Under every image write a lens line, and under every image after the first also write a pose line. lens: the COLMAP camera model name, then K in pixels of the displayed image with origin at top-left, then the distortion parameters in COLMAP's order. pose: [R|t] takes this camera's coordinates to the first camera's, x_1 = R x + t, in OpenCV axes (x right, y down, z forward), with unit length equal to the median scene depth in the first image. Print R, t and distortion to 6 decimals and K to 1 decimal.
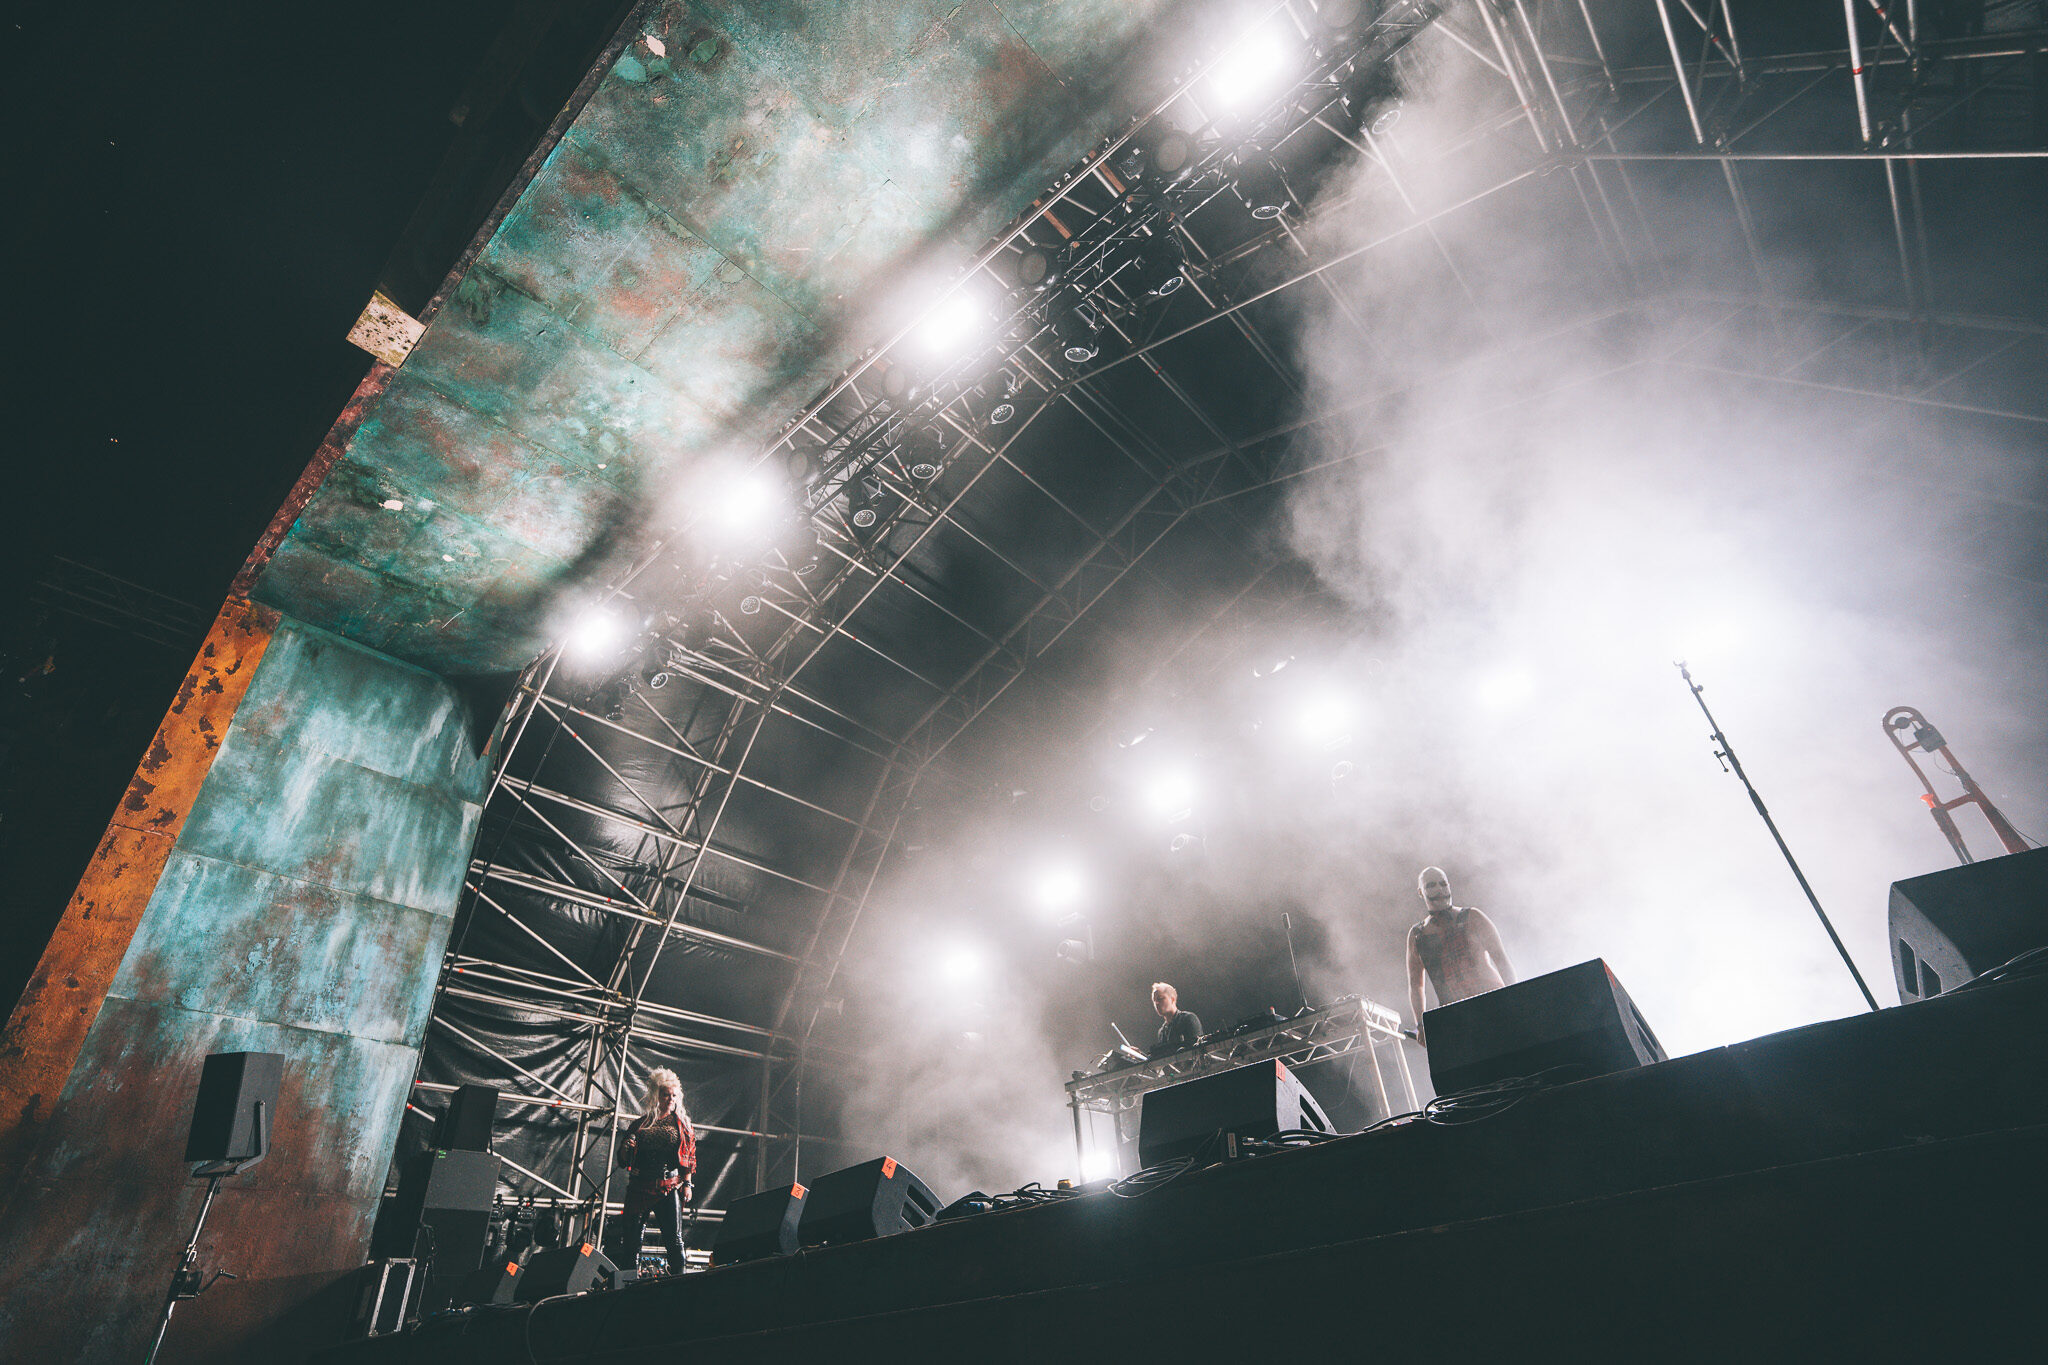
lens RADIAL K [[1000.6, 0, 1024.0], [0, 1000.6, 682.5], [0, 0, 1]] dist [-0.071269, 0.030129]
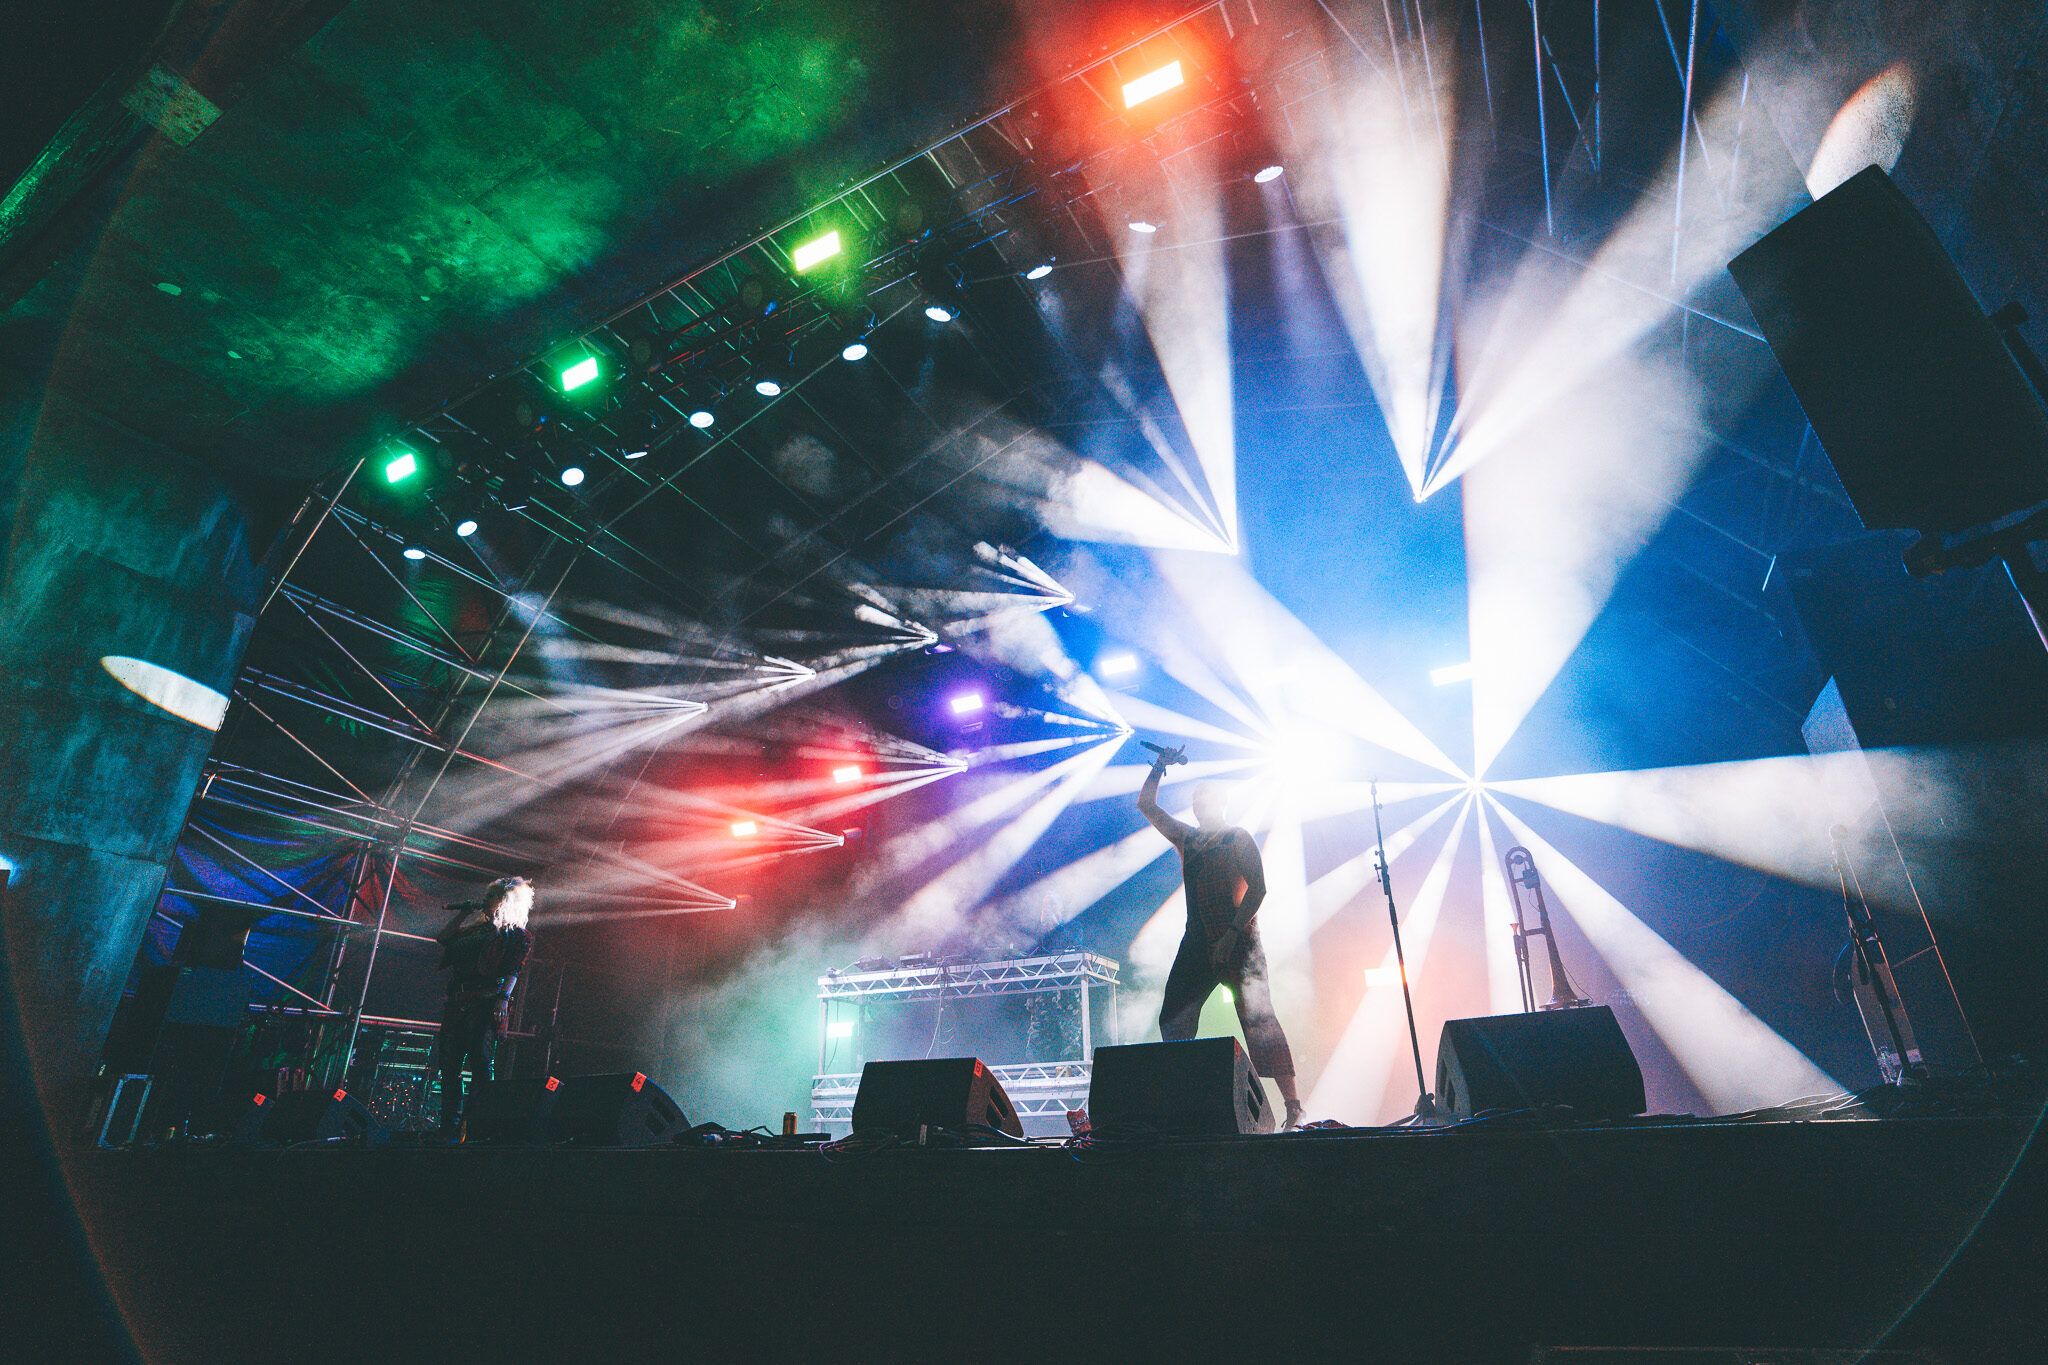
lens RADIAL K [[1000.6, 0, 1024.0], [0, 1000.6, 682.5], [0, 0, 1]] dist [-0.071269, 0.030129]
pose [[0.970907, 0.153873, 0.183476, 0.008594], [-0.182319, 0.971758, 0.149819, -0.105708], [-0.155241, -0.178912, 0.971540, -0.042982]]
